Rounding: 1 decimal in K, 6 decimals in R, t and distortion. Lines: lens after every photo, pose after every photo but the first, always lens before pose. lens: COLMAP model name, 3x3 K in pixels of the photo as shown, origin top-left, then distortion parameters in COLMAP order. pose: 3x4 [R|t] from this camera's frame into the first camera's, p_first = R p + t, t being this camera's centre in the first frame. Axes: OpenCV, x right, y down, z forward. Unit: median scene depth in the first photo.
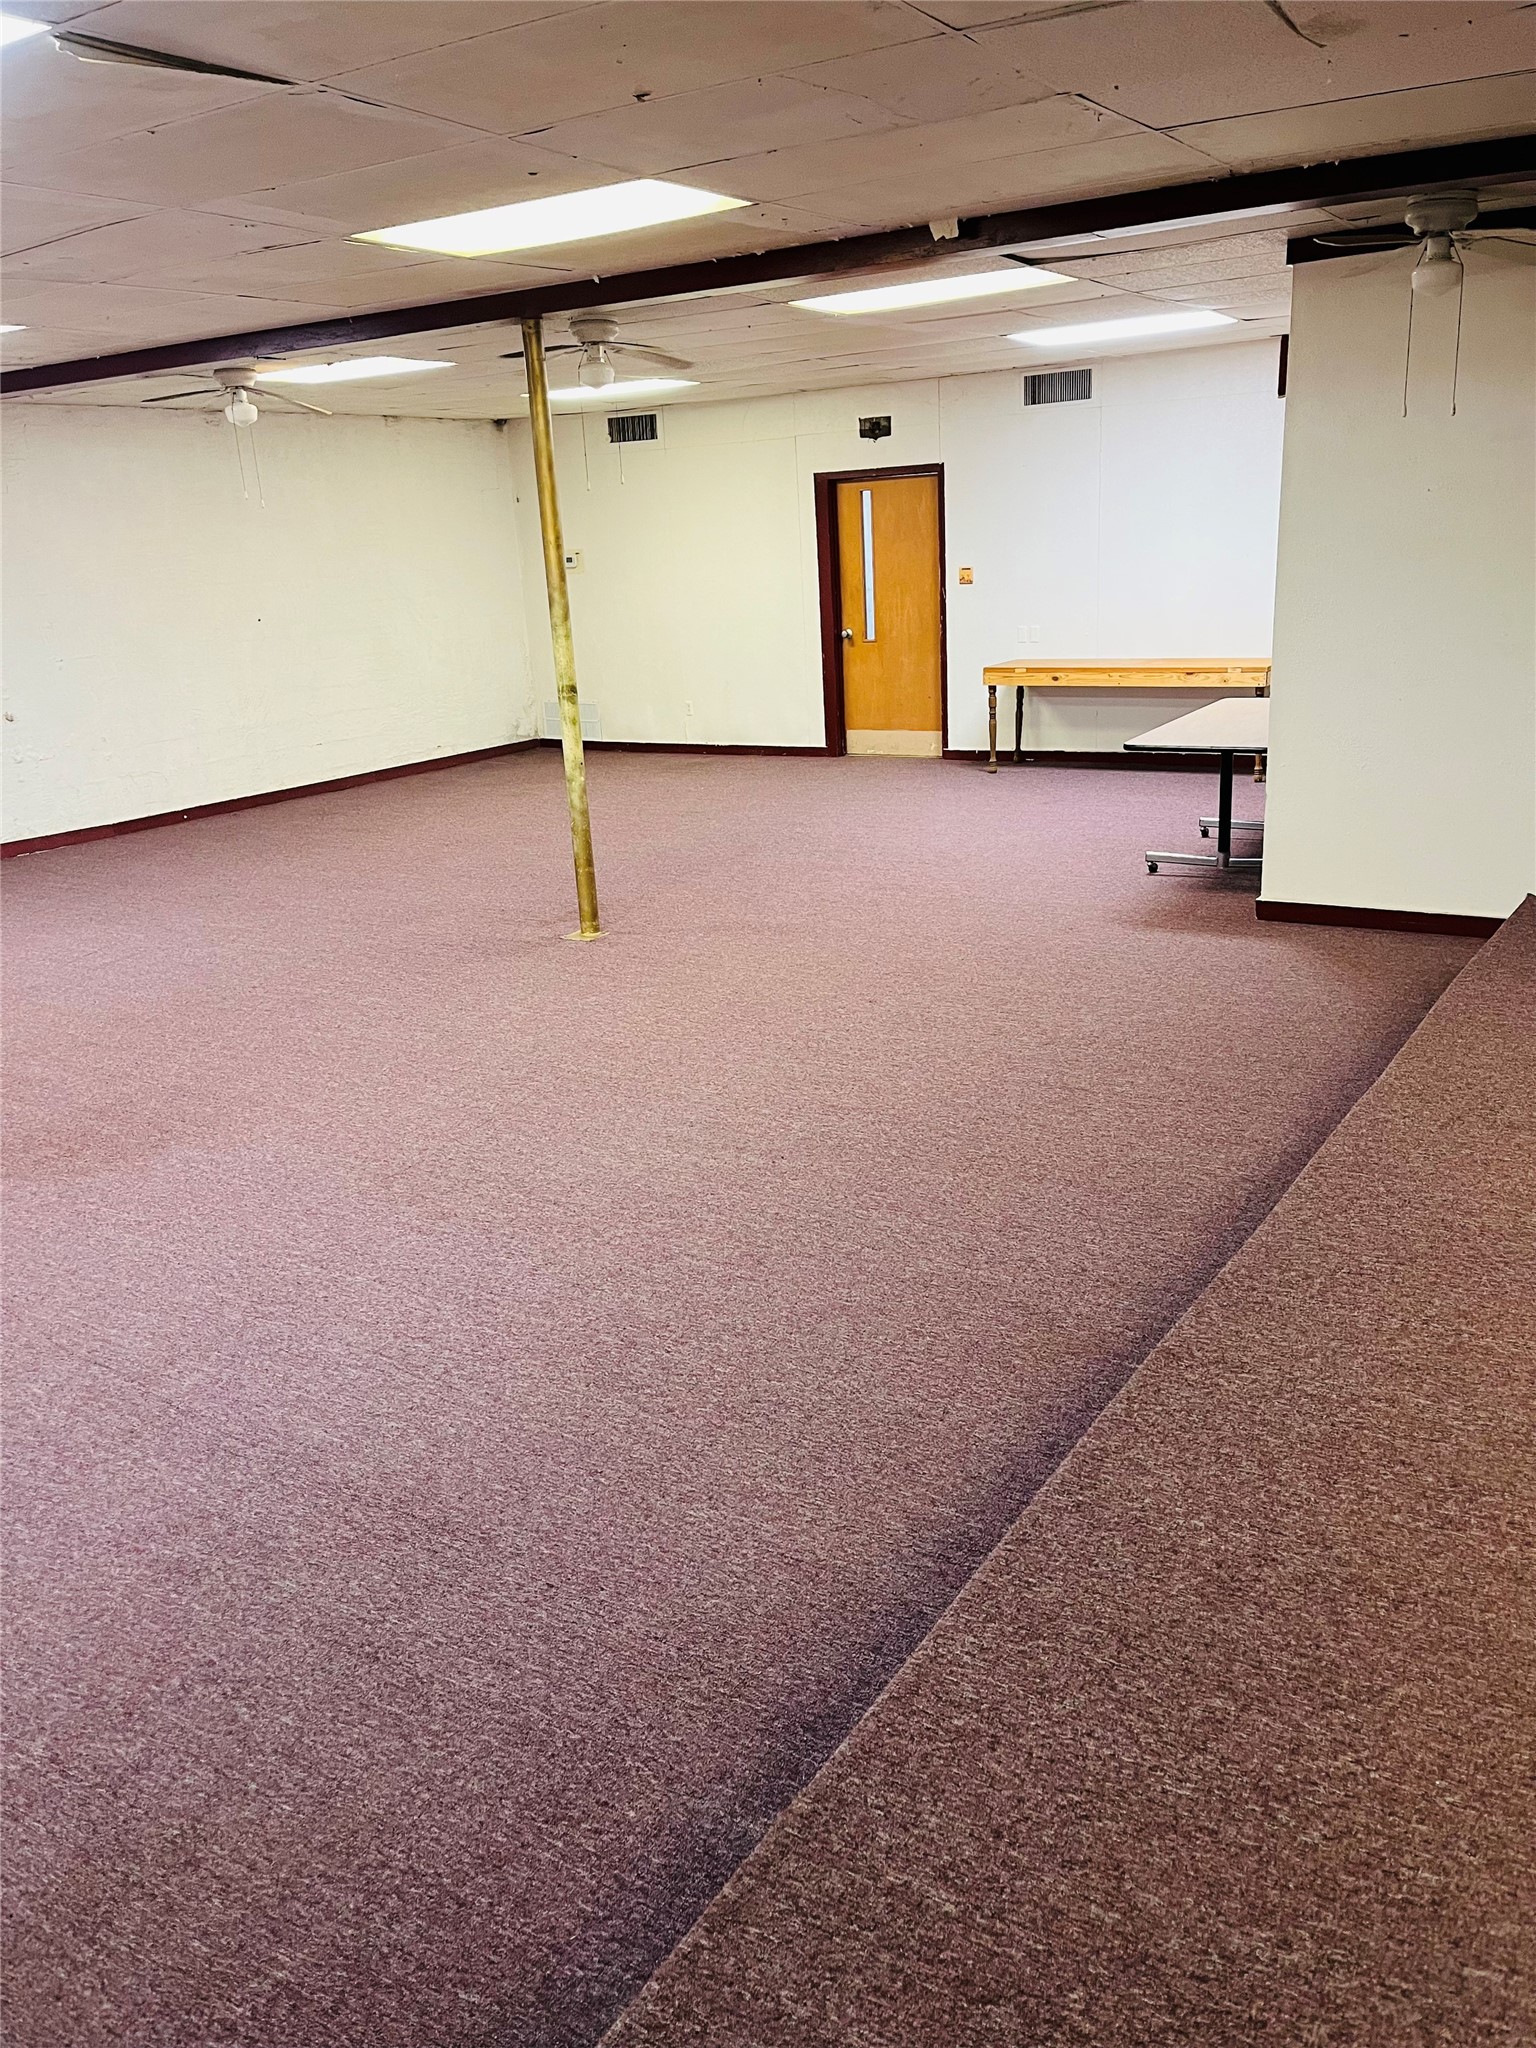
lens RADIAL K [[1607.6, 0, 765.0], [0, 1607.6, 1029.4], [0, 0, 1]] dist [-0.002380, 0.002720]
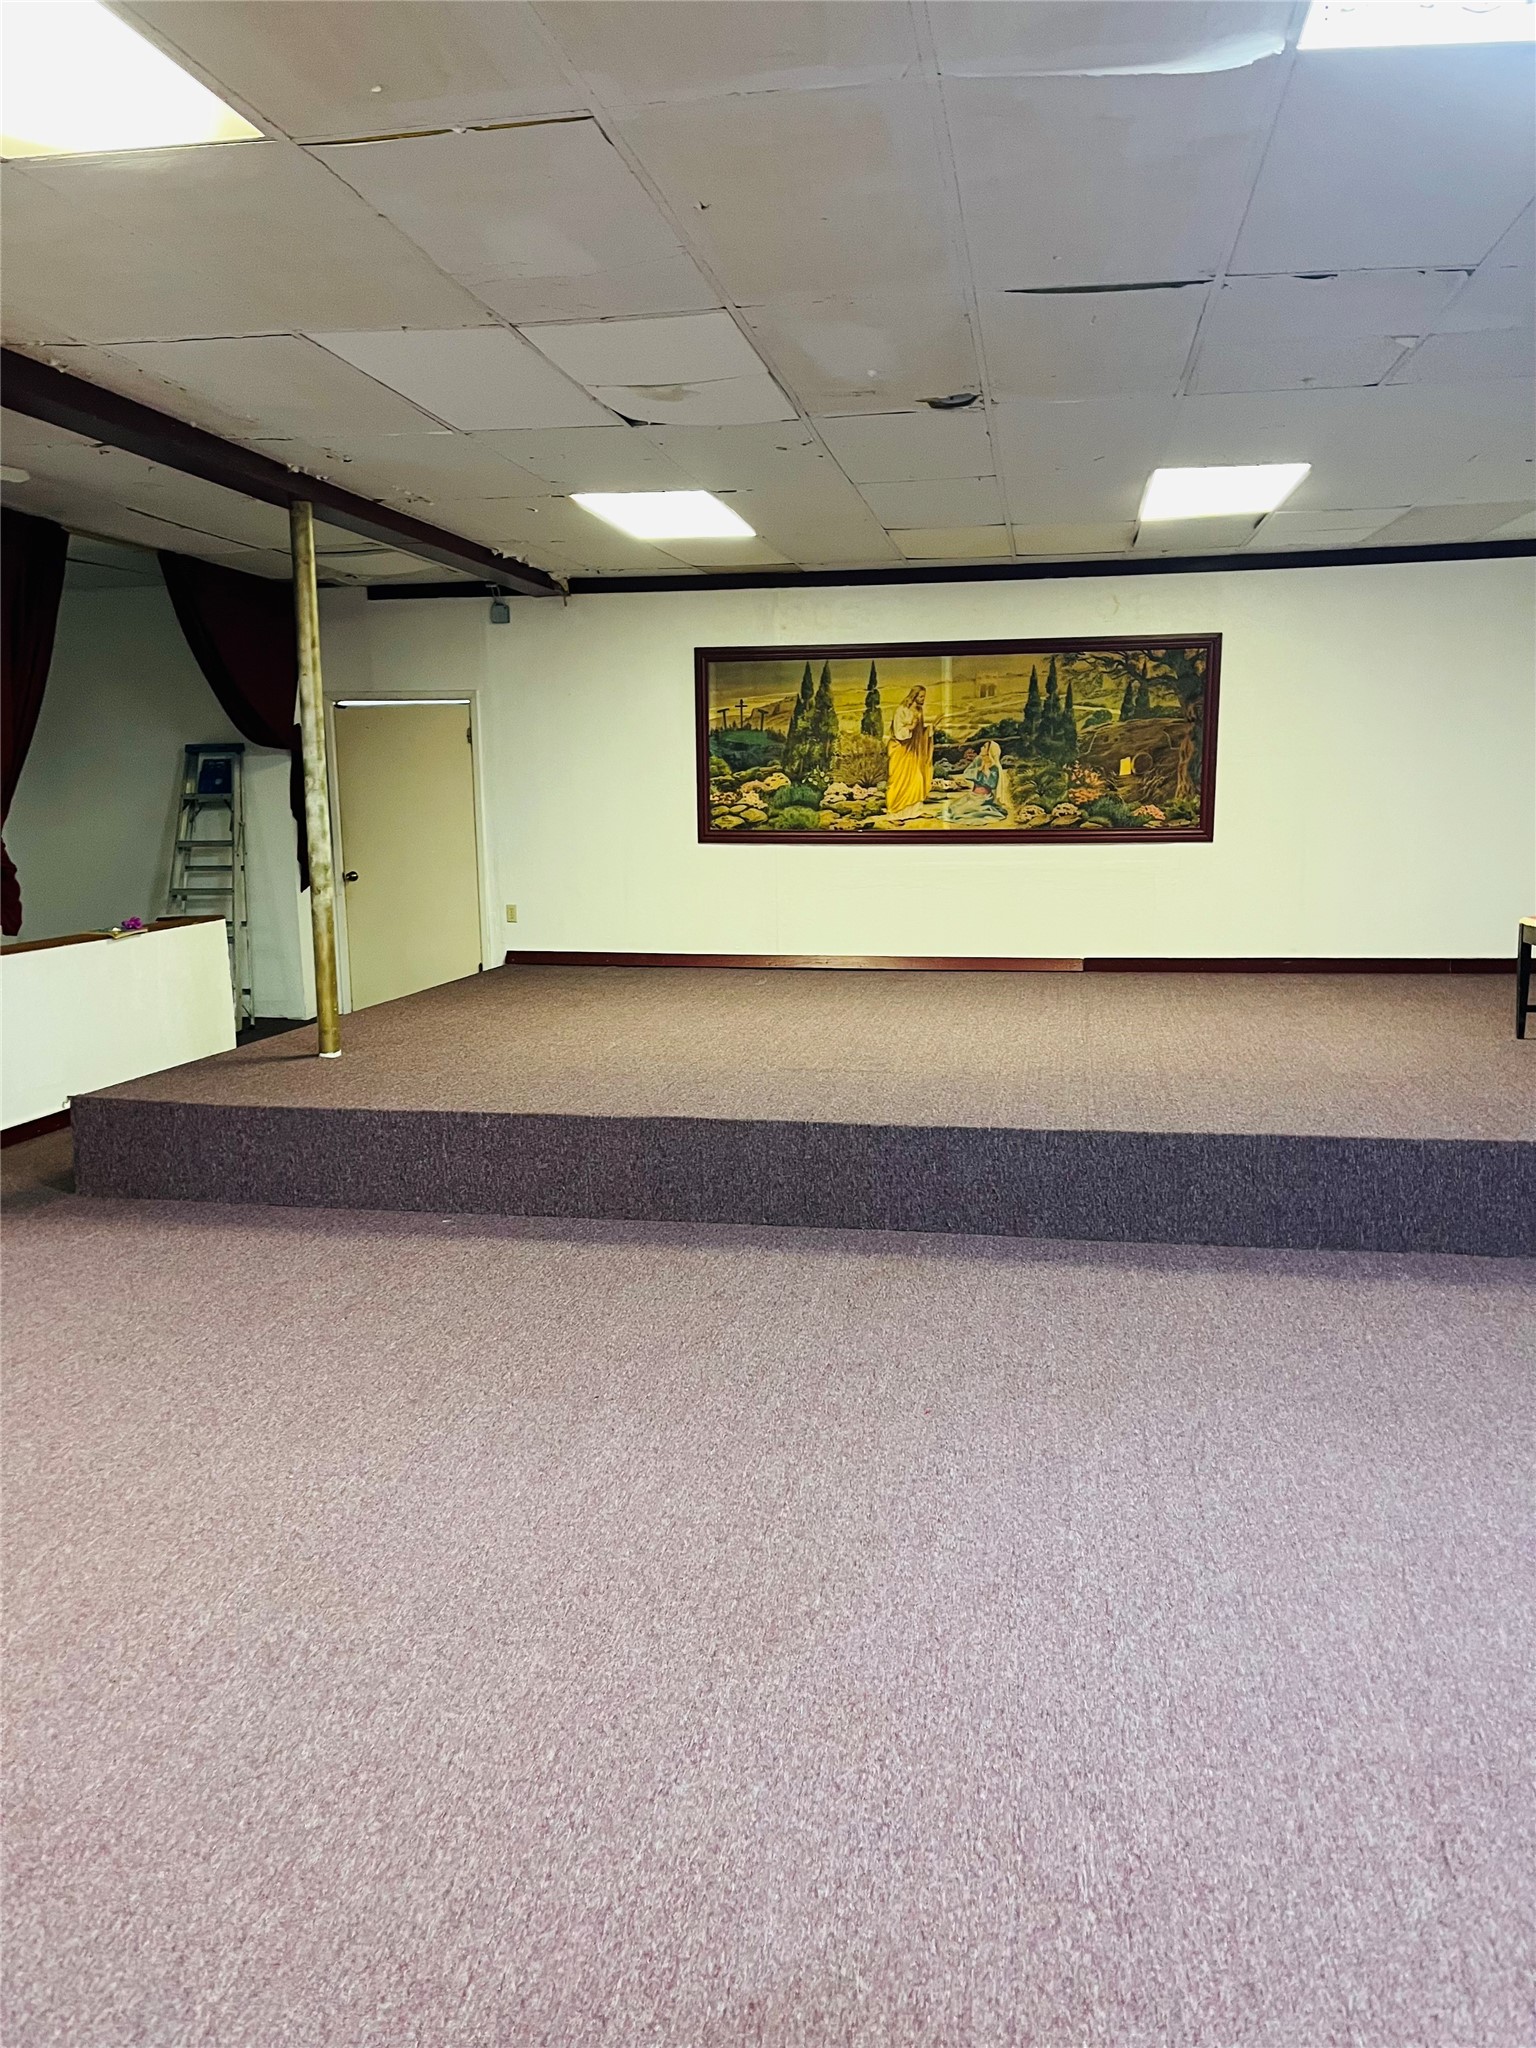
lens RADIAL K [[1514.4, 0, 763.7], [0, 1514.4, 1021.1], [0, 0, 1]] dist [0.014904, 0.000993]
pose [[-0.366396, -0.083100, 0.926741, -0.925399], [0.291864, 0.935471, 0.199274, -0.299904], [-0.883498, 0.343496, -0.318498, 1.355912]]
